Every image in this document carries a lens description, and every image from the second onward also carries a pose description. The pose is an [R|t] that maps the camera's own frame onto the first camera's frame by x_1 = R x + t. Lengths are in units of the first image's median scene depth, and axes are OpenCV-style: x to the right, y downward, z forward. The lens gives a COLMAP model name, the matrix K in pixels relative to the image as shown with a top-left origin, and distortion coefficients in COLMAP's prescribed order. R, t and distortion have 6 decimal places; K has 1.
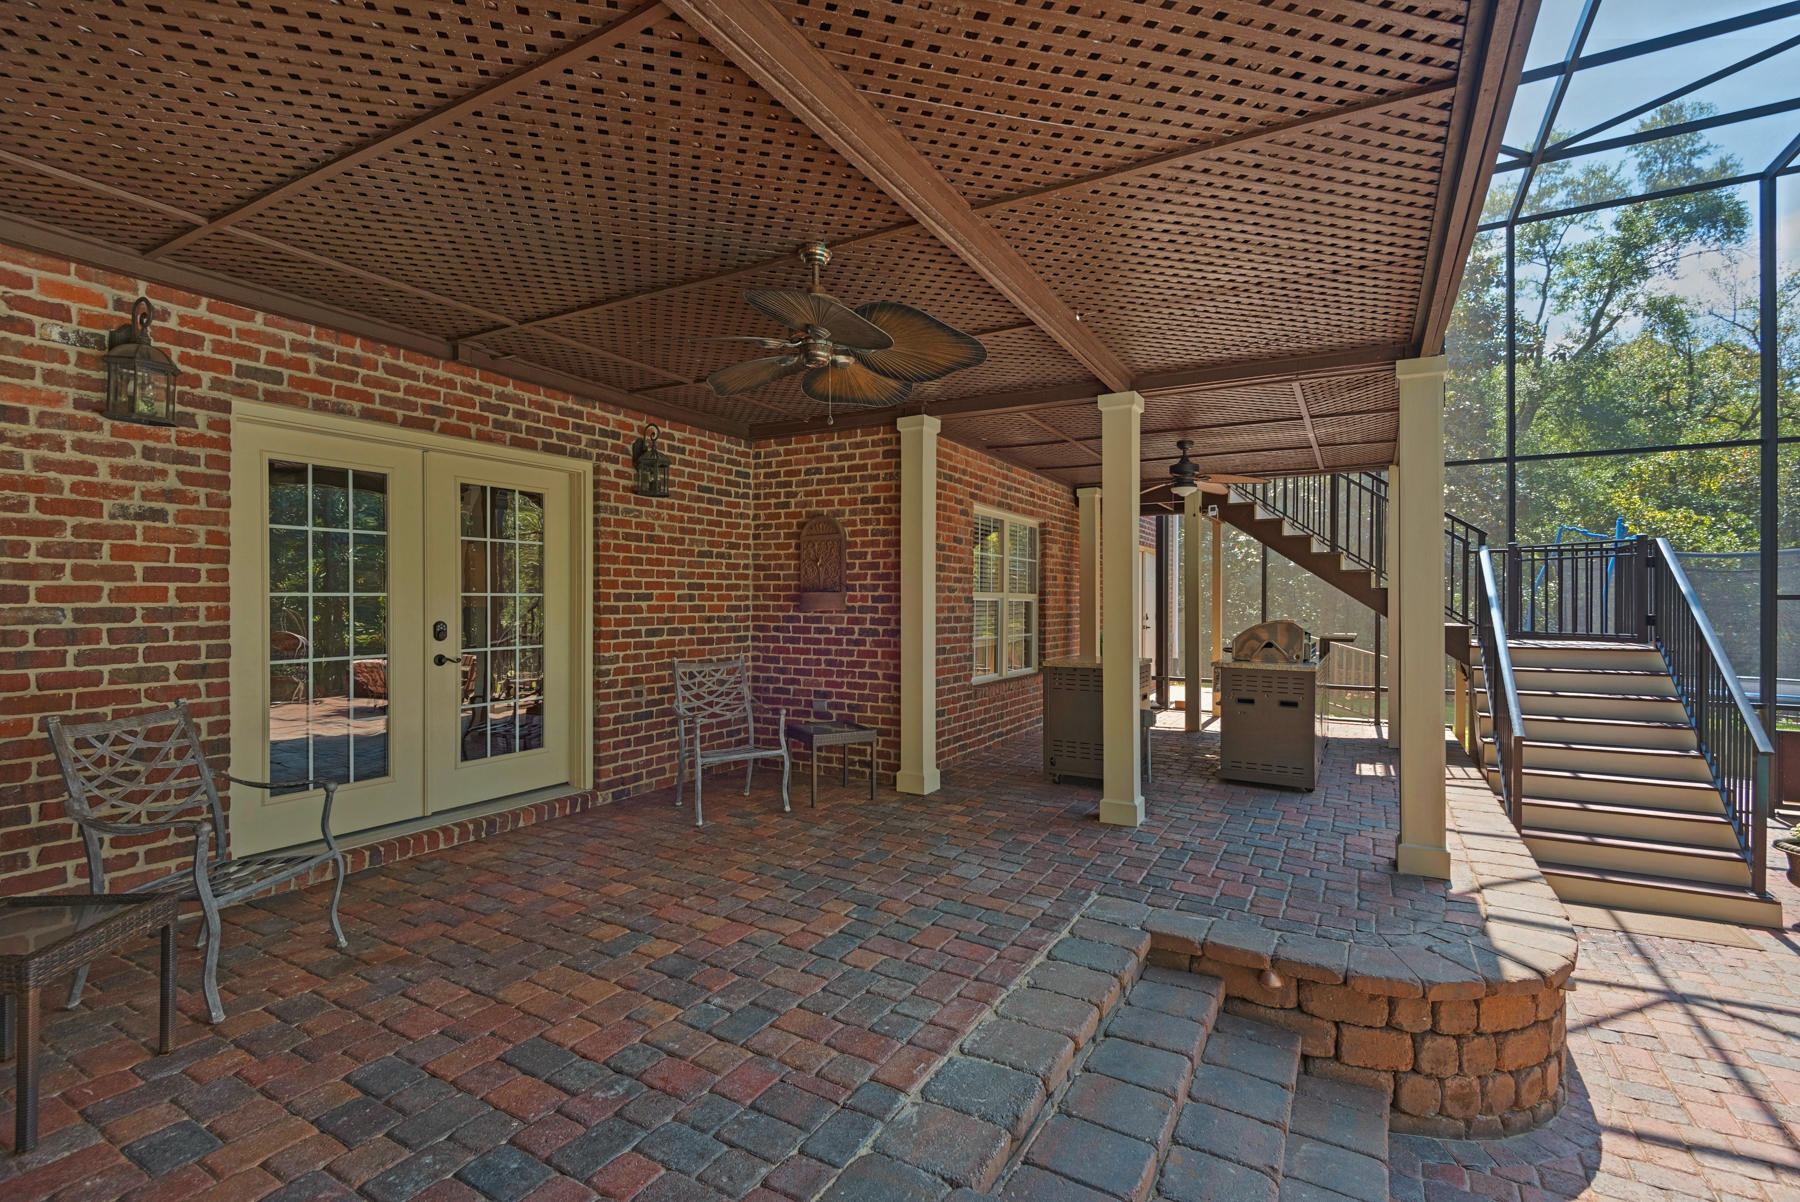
lens RADIAL K [[811.6, 0, 891.4], [0, 811.6, 604.1], [0, 0, 1]] dist [0.000058, -0.000606]
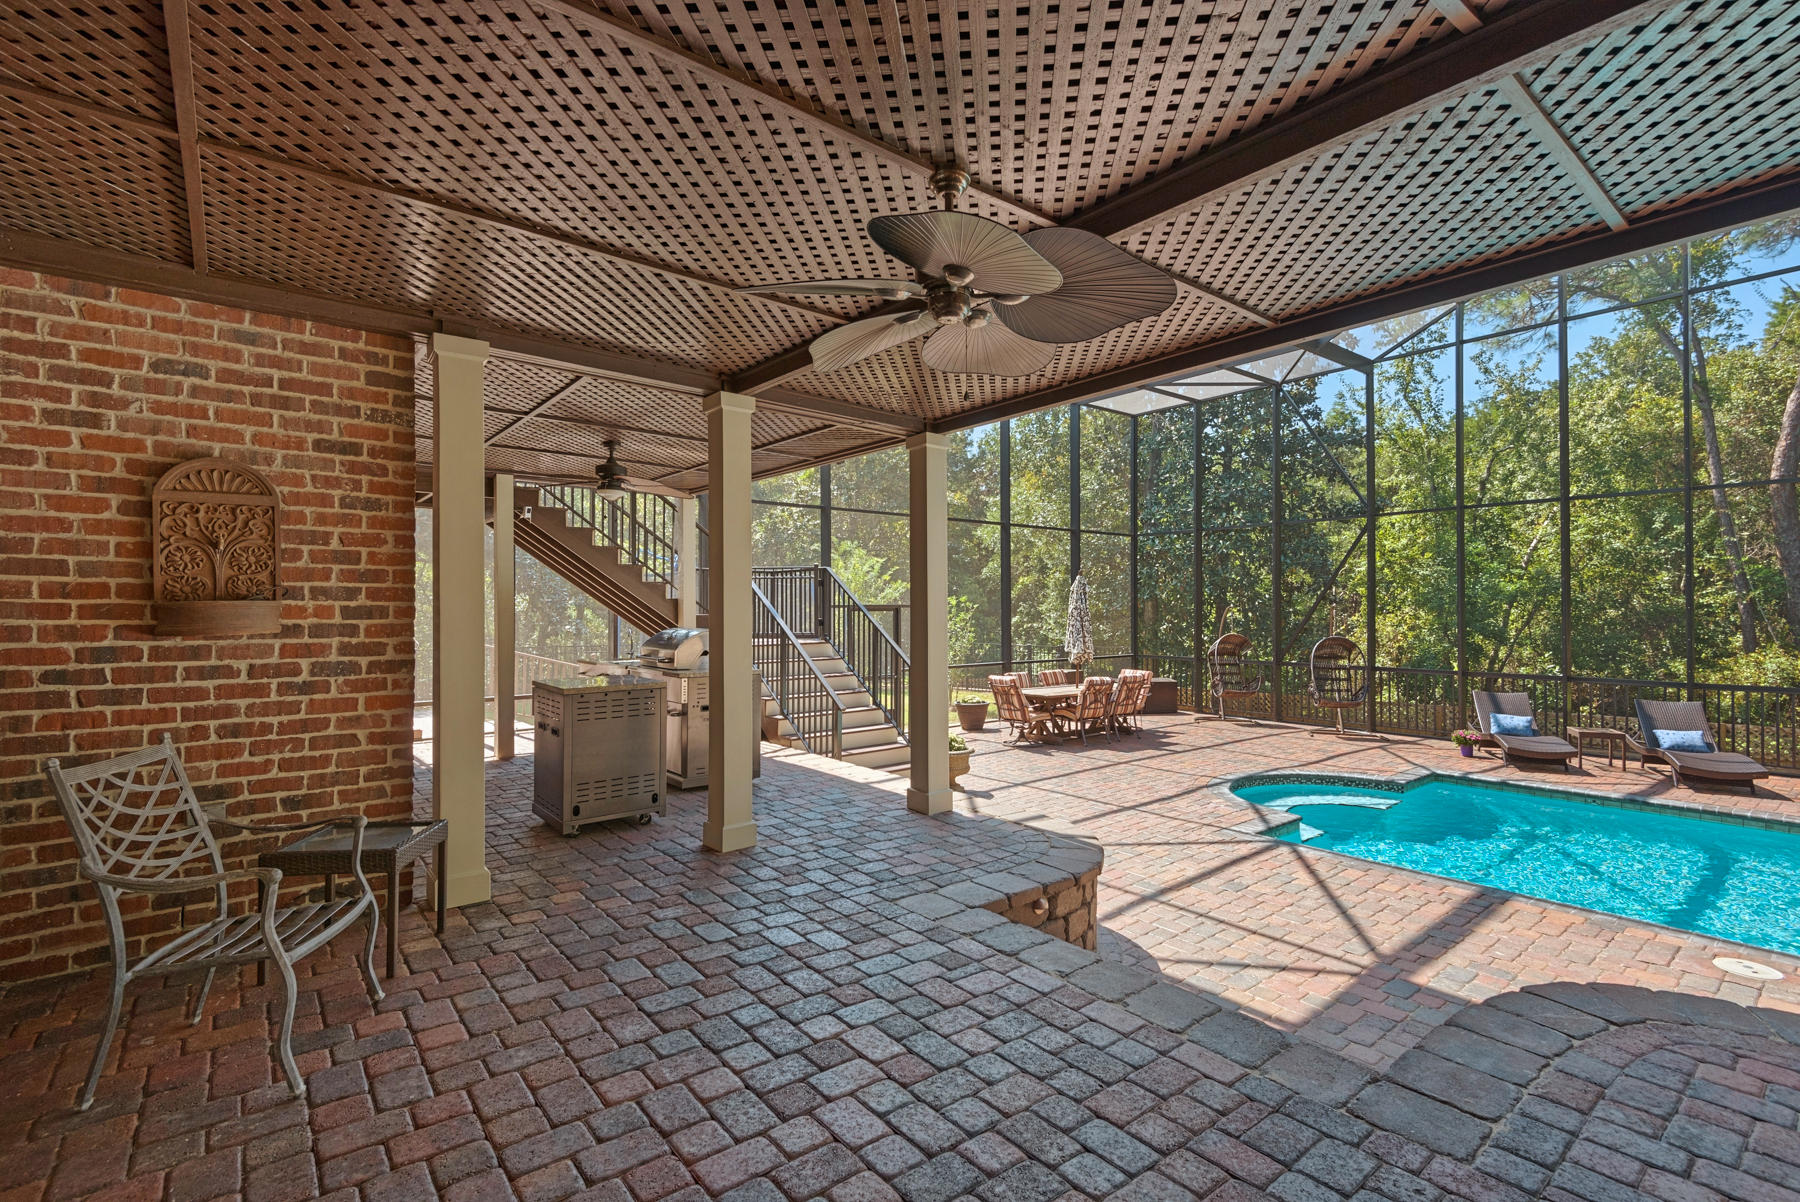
lens RADIAL K [[811.6, 0, 899.9], [0, 811.6, 601.8], [0, 0, 1]] dist [0.000058, -0.000606]
pose [[0.347840, 0.004749, 0.937542, -0.437929], [0.007201, 0.999944, -0.007737, -0.006574], [-0.937526, 0.009443, 0.347786, 0.400718]]
